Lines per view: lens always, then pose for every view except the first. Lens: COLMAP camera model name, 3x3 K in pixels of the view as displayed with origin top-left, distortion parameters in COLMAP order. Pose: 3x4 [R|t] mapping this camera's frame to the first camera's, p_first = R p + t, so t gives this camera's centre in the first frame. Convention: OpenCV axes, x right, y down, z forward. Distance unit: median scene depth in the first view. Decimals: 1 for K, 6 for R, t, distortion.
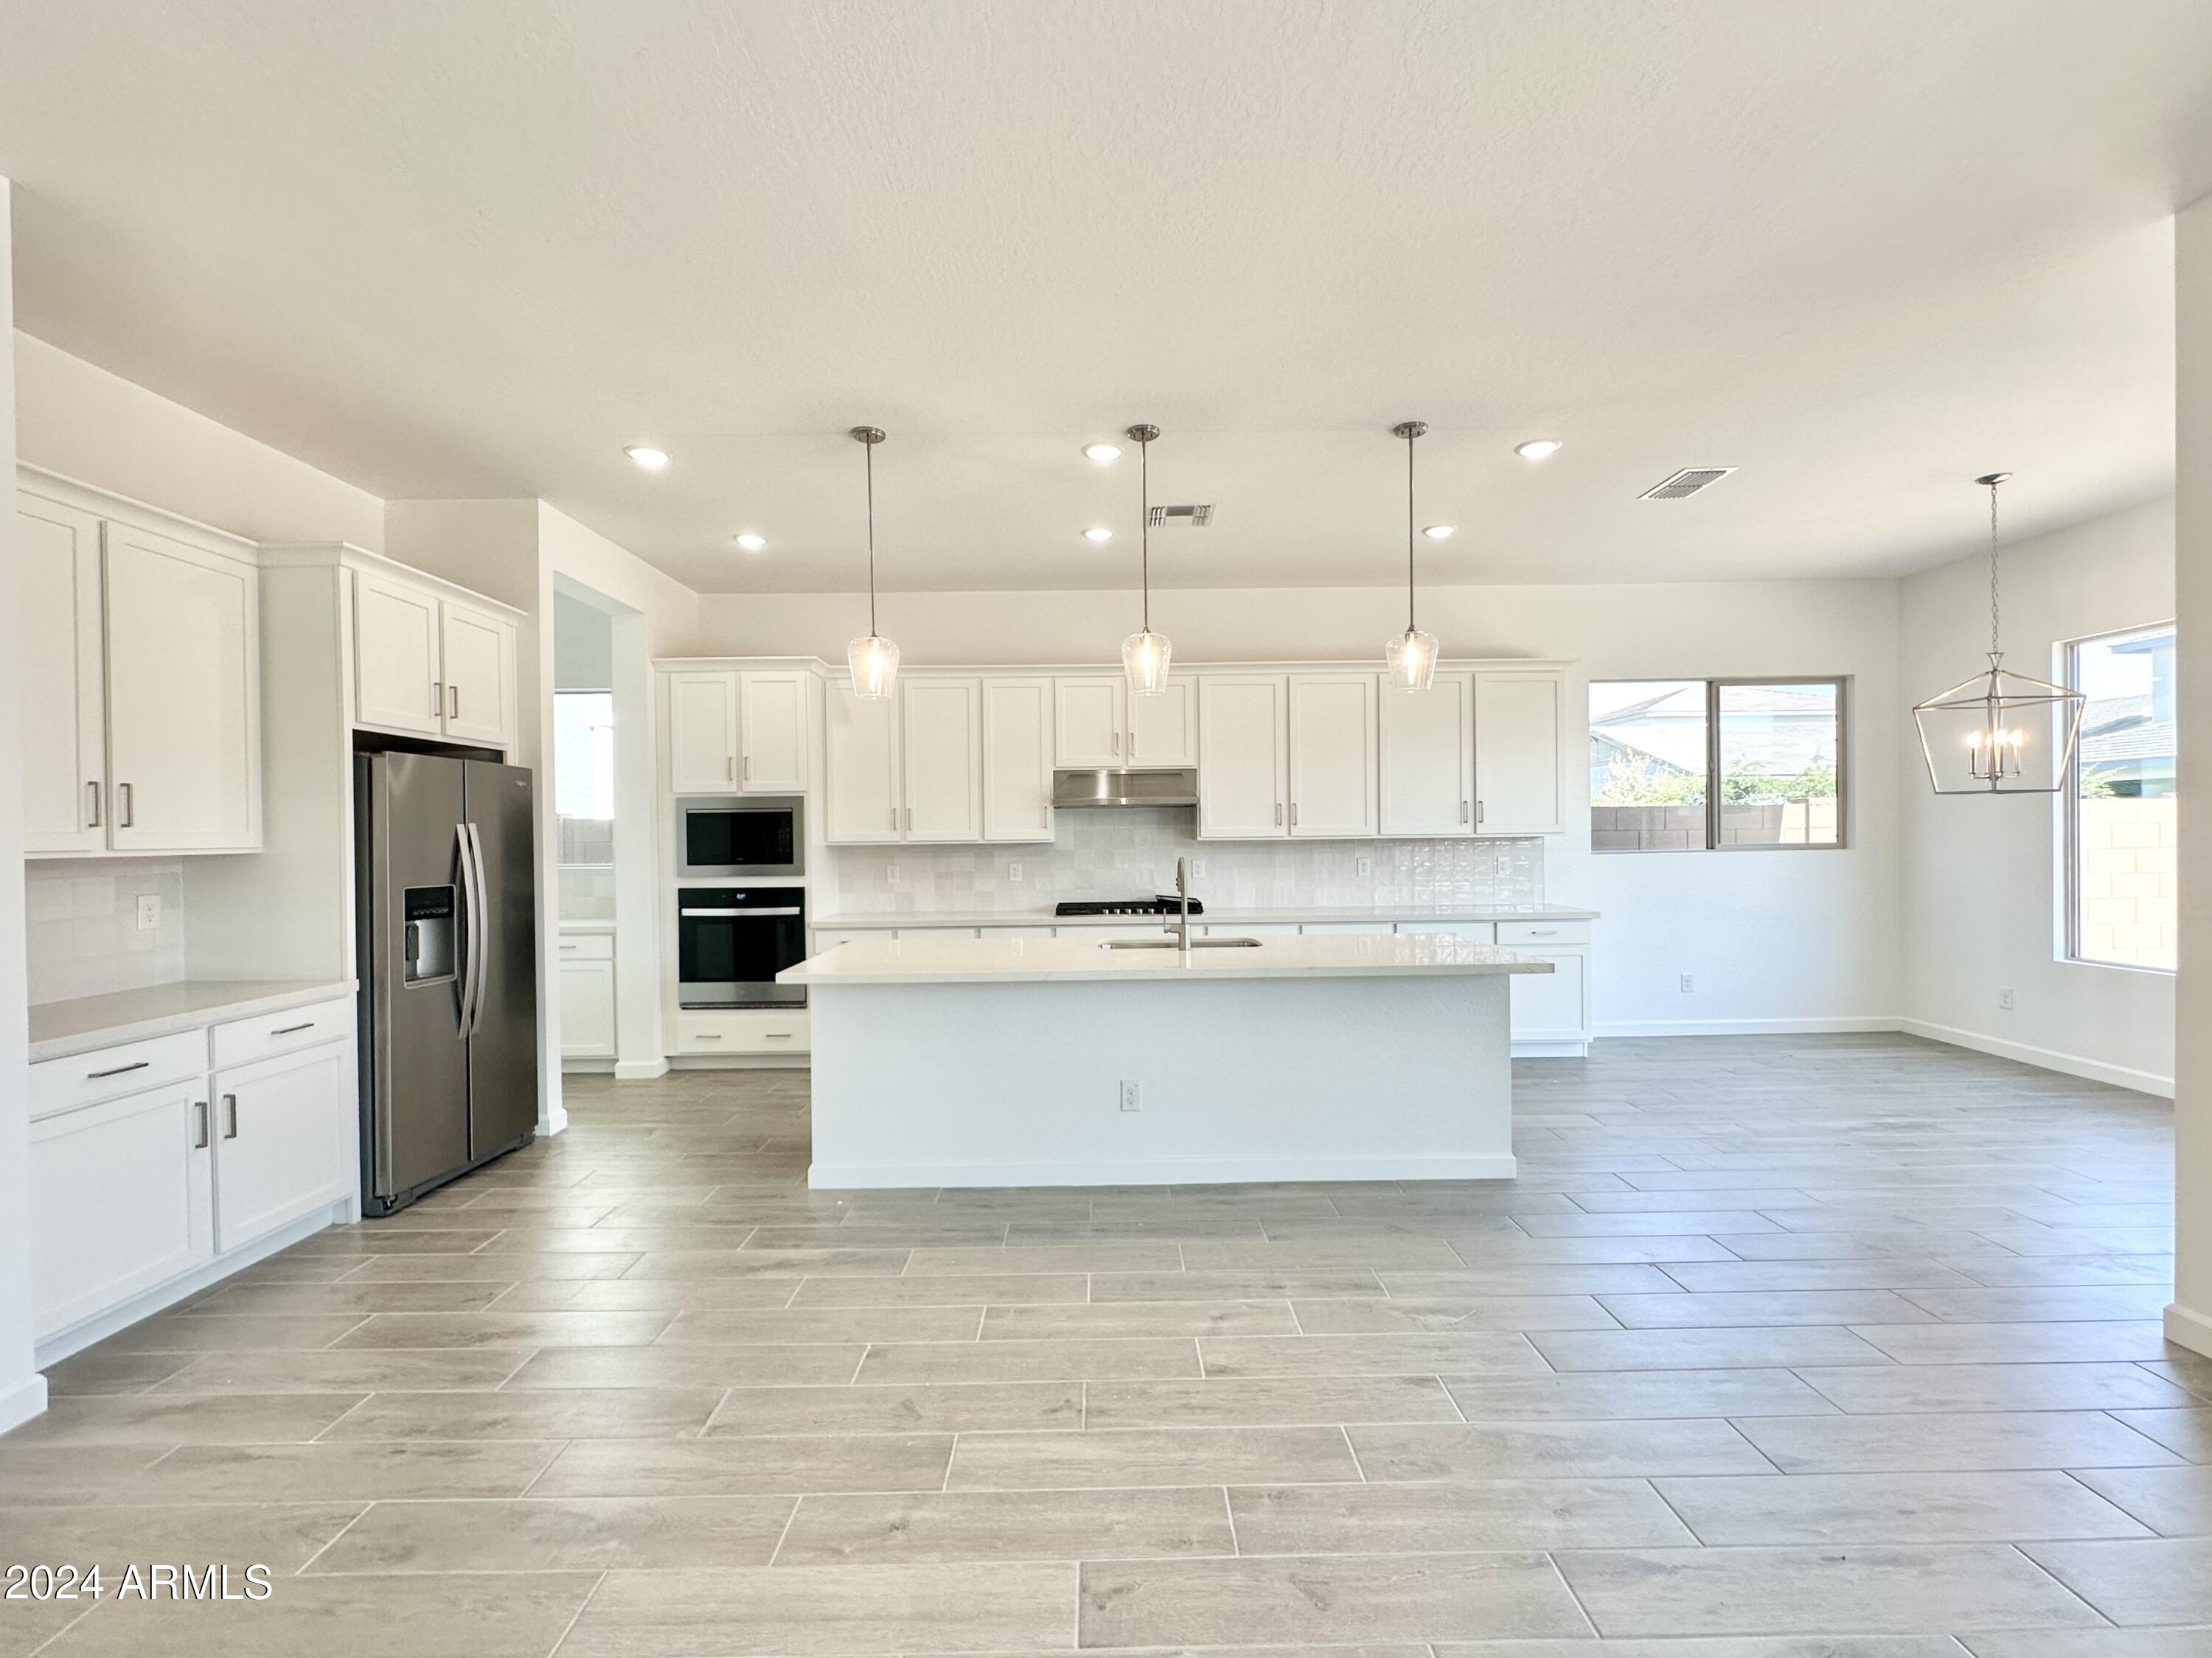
lens RADIAL K [[960.8, 0, 1108.9], [0, 960.8, 843.8], [0, 0, 1]] dist [-0.000437, -0.001506]
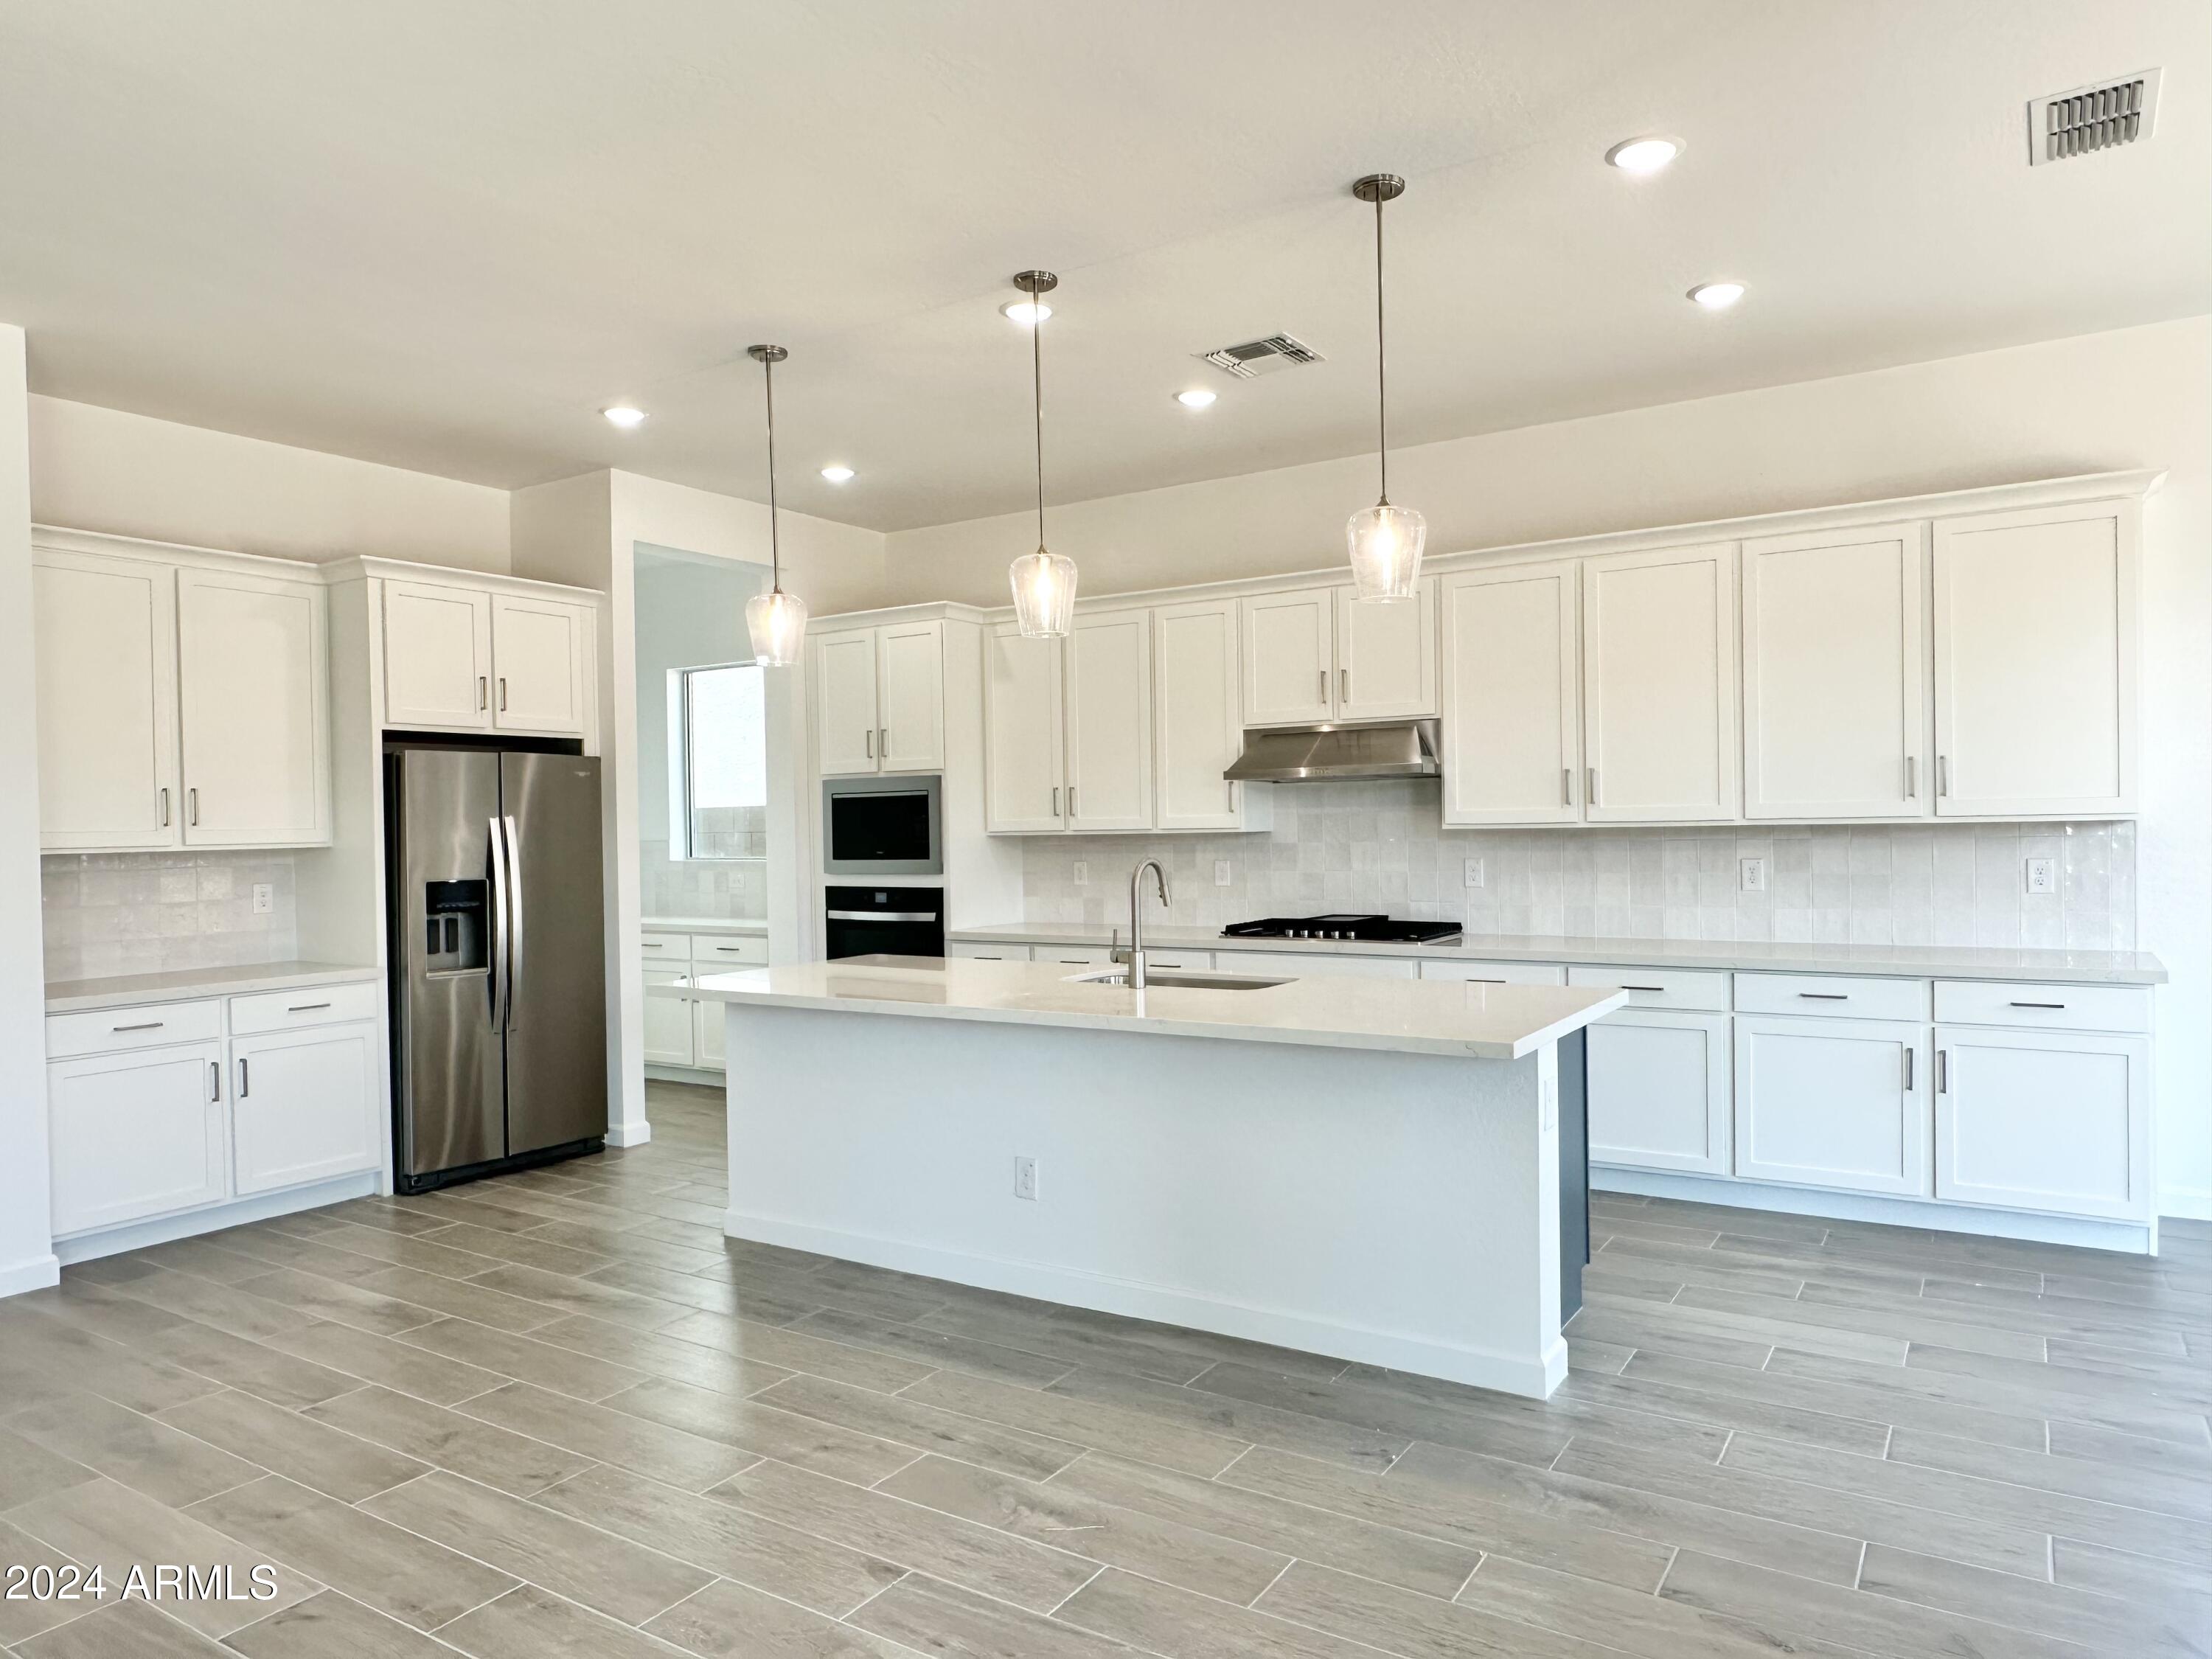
lens RADIAL K [[1433.0, 0, 1110.6], [0, 1433.0, 837.0], [0, 0, 1]] dist [-0.003928, 0.000481]
pose [[0.836897, 0.002129, -0.547357, 0.465929], [0.003254, 0.999955, 0.008866, -0.007827], [0.547351, -0.009201, 0.836852, 0.074377]]
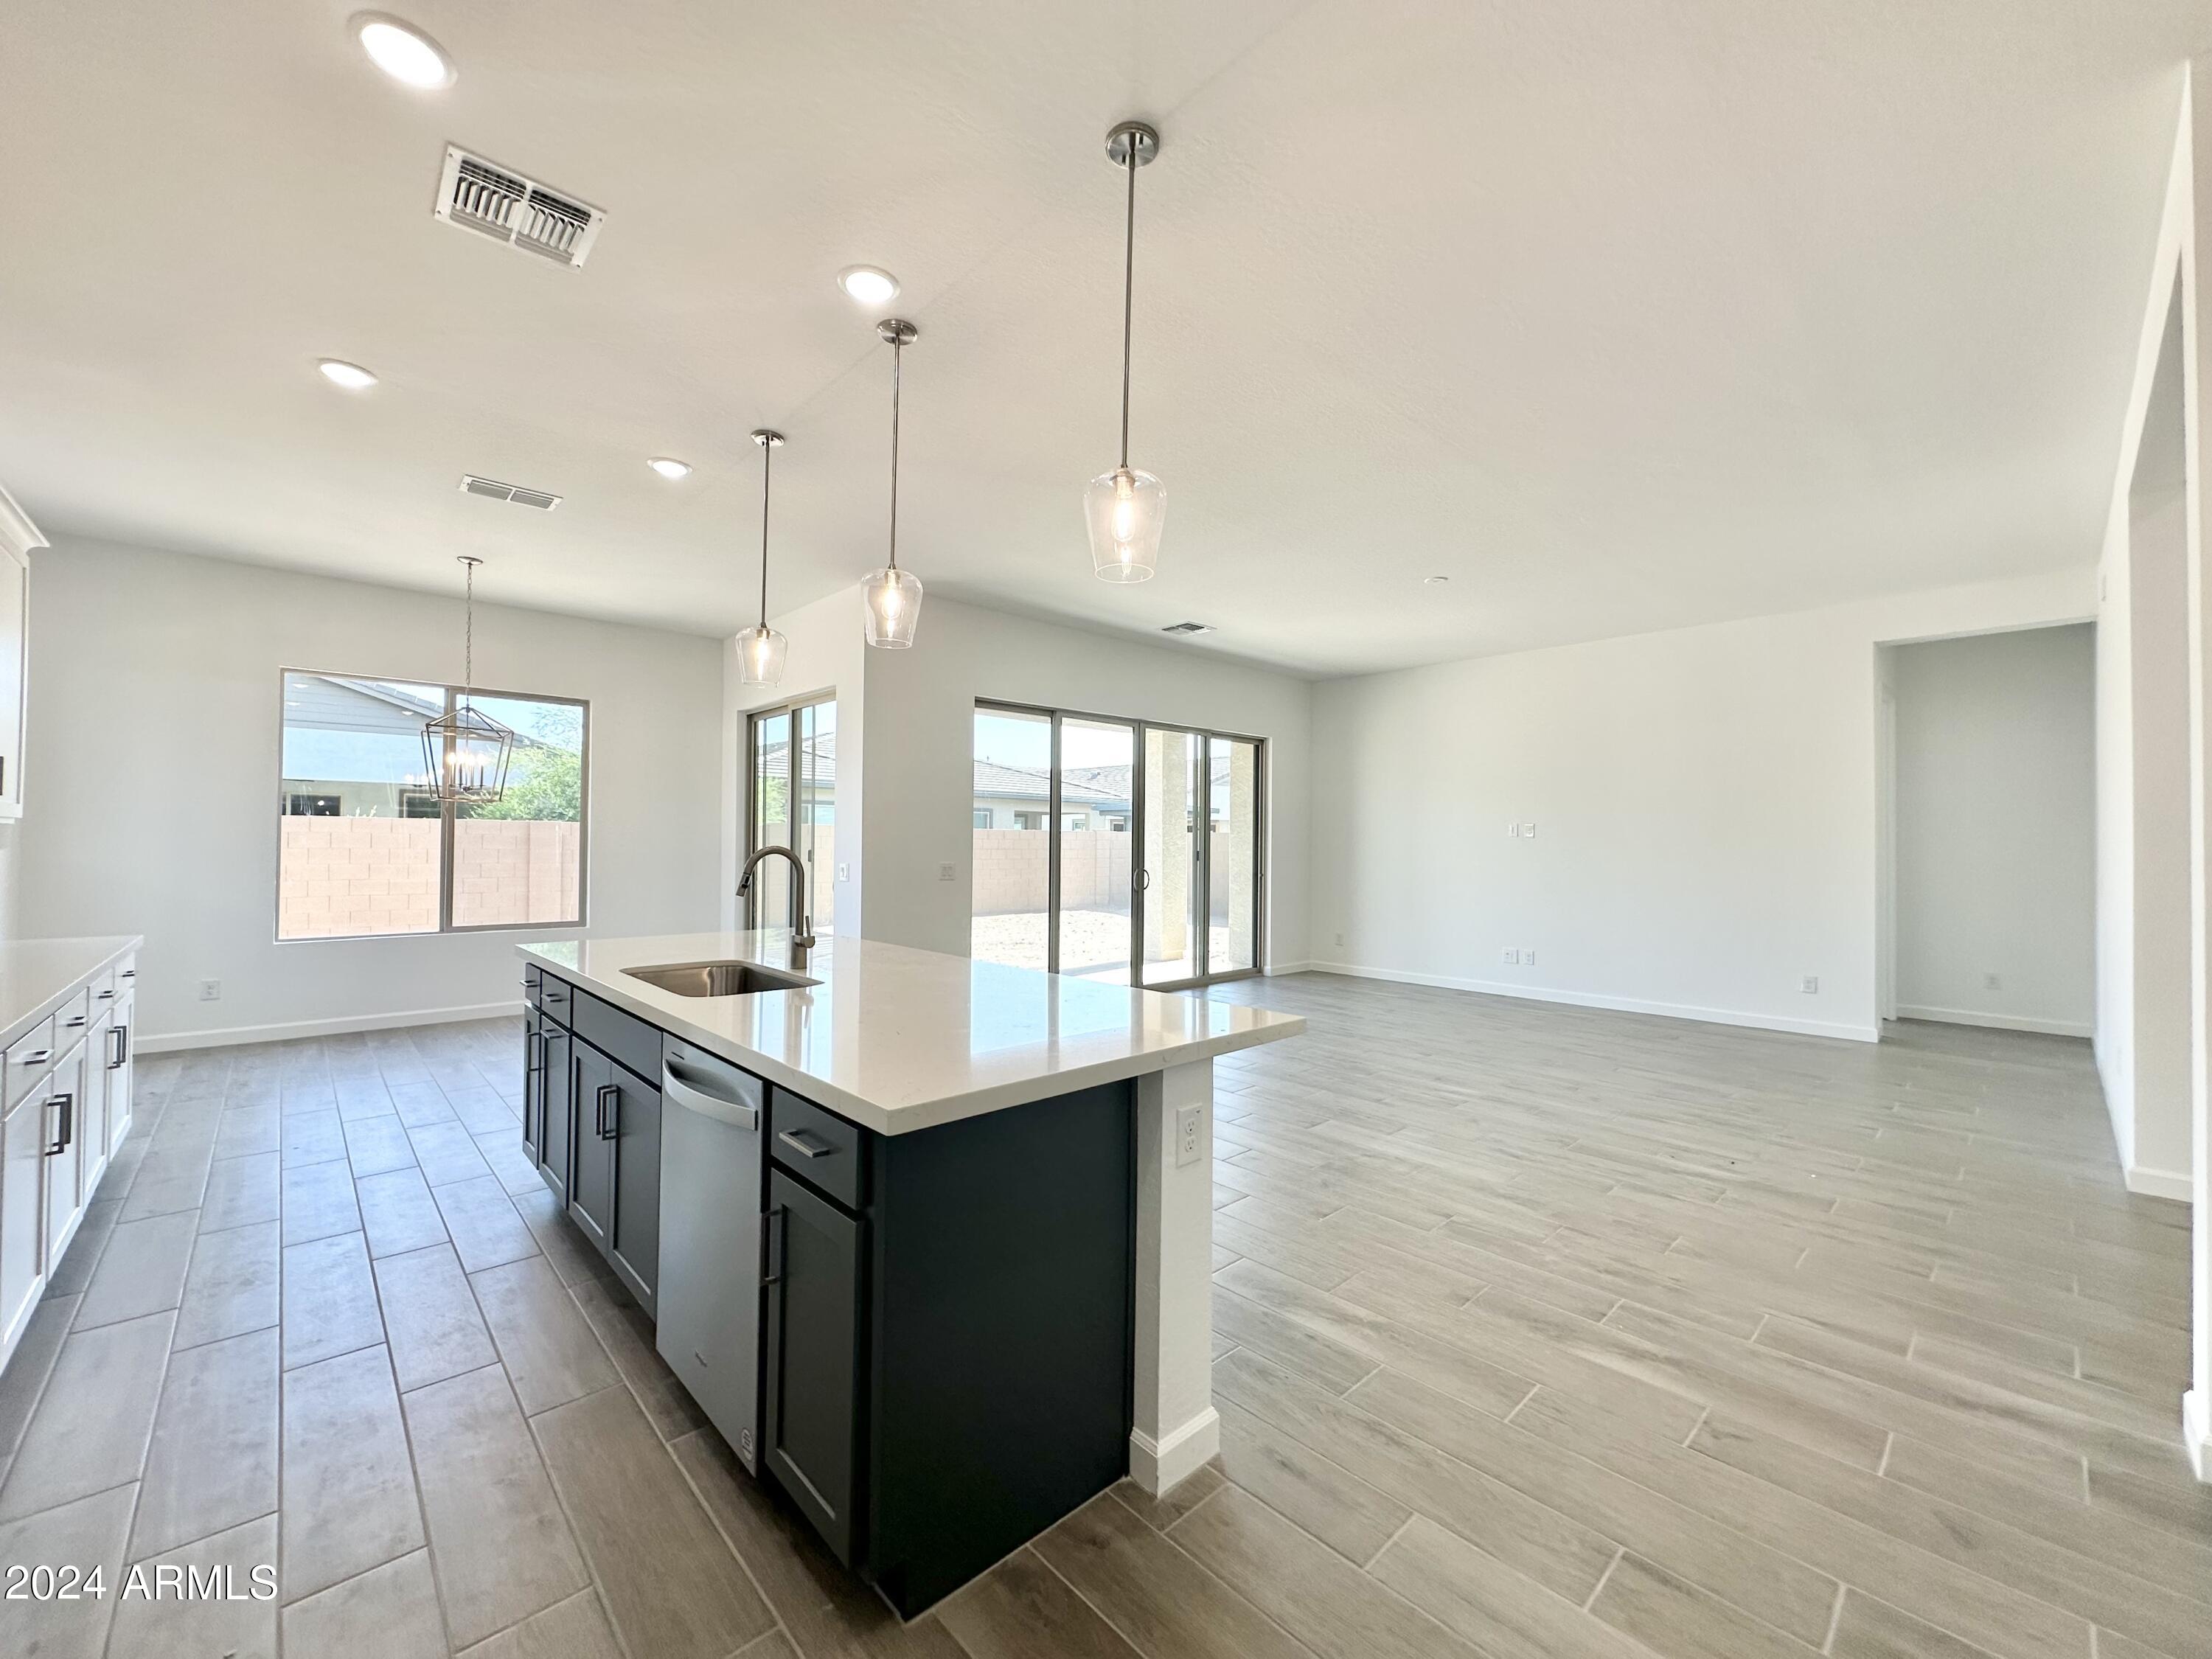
lens RADIAL K [[884.7, 0, 1110.2], [0, 884.7, 830.9], [0, 0, 1]] dist [-0.004891, 0.001768]
pose [[-0.679889, 0.017211, 0.733113, -0.434796], [0.006657, 0.999828, -0.017300, 0.011401], [-0.733285, -0.006882, -0.679887, 0.938629]]
